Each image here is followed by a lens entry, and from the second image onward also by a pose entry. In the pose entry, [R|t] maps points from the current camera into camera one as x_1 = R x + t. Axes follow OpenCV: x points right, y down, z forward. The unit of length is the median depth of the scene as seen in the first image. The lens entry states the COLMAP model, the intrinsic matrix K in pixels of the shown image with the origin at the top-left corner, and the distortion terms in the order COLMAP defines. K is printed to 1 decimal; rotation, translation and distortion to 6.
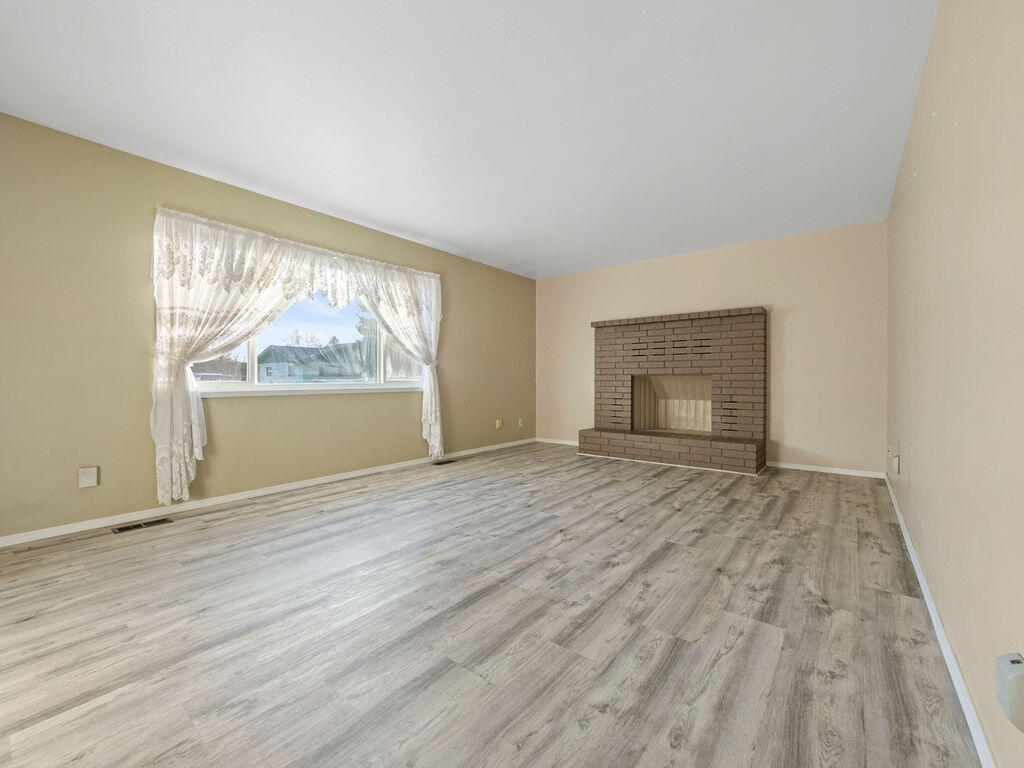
lens RADIAL K [[433.9, 0, 510.7], [0, 433.9, 374.4], [0, 0, 1]] dist [-0.007605, 0.000098]
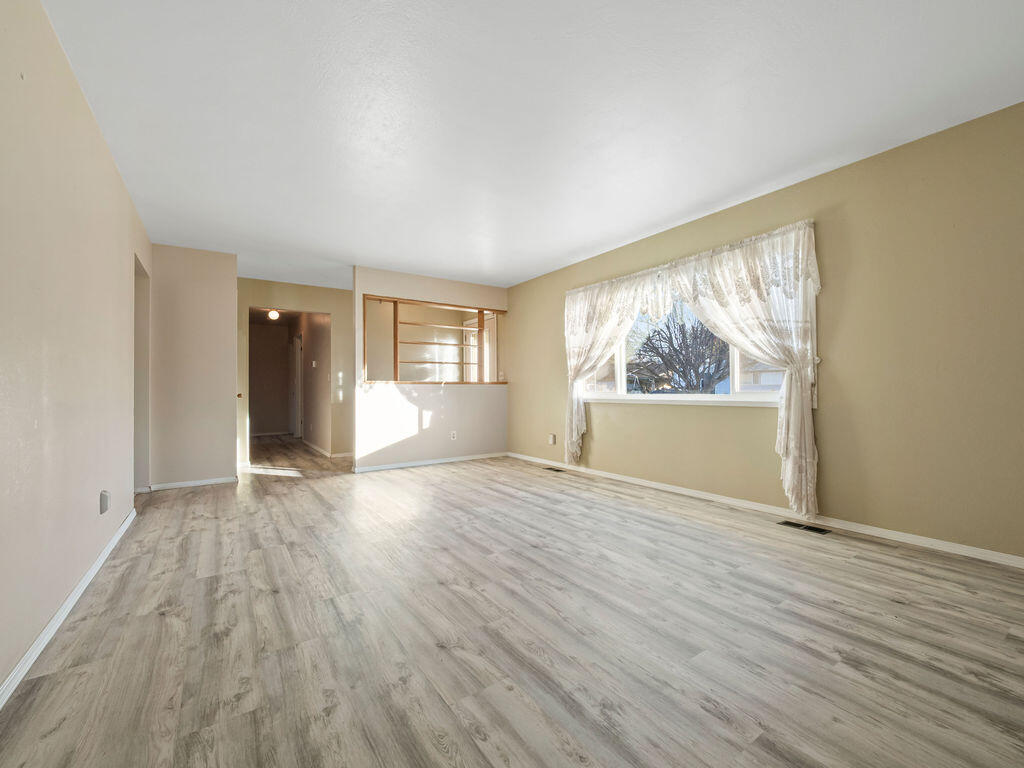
lens RADIAL K [[433.9, 0, 510.7], [0, 433.9, 374.4], [0, 0, 1]] dist [-0.007605, 0.000098]
pose [[-0.302756, -0.031421, -0.952550, 0.794685], [0.015654, 0.999158, -0.037933, 0.009144], [0.952939, -0.026396, -0.302010, 1.141218]]
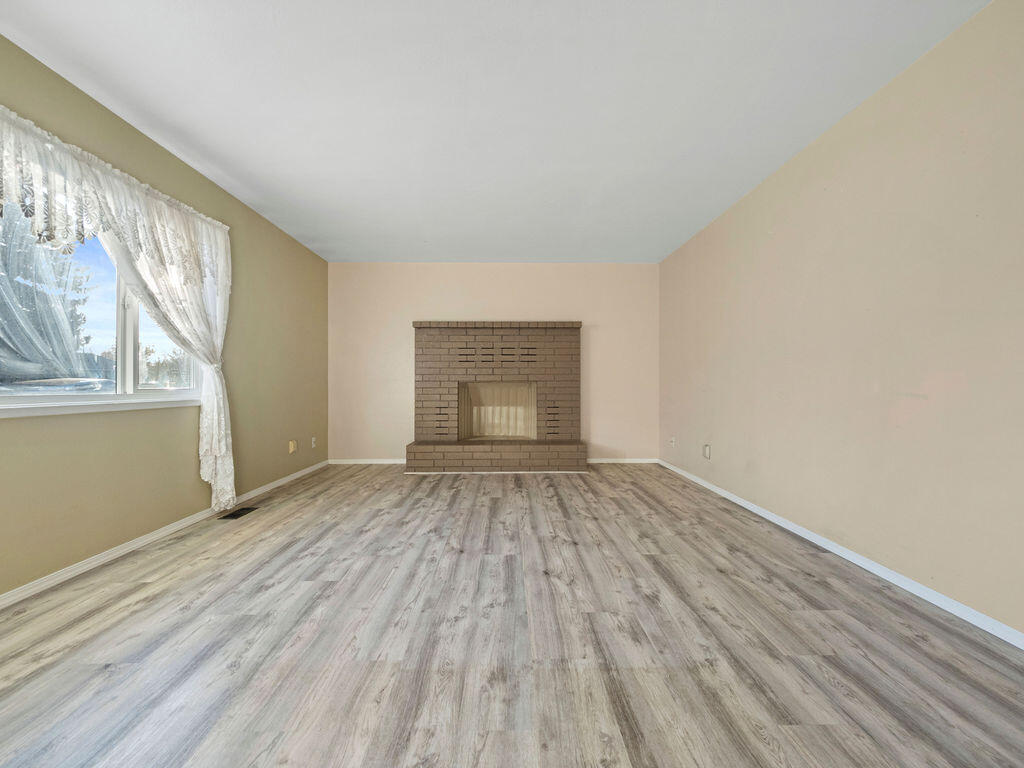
lens RADIAL K [[432.6, 0, 510.5], [0, 432.6, 380.4], [0, 0, 1]] dist [-0.008004, -0.000401]
pose [[0.775929, 0.007541, 0.630775, -0.355500], [-0.006301, 0.999971, -0.004204, 0.002604], [-0.630788, -0.000713, 0.775955, 0.328291]]
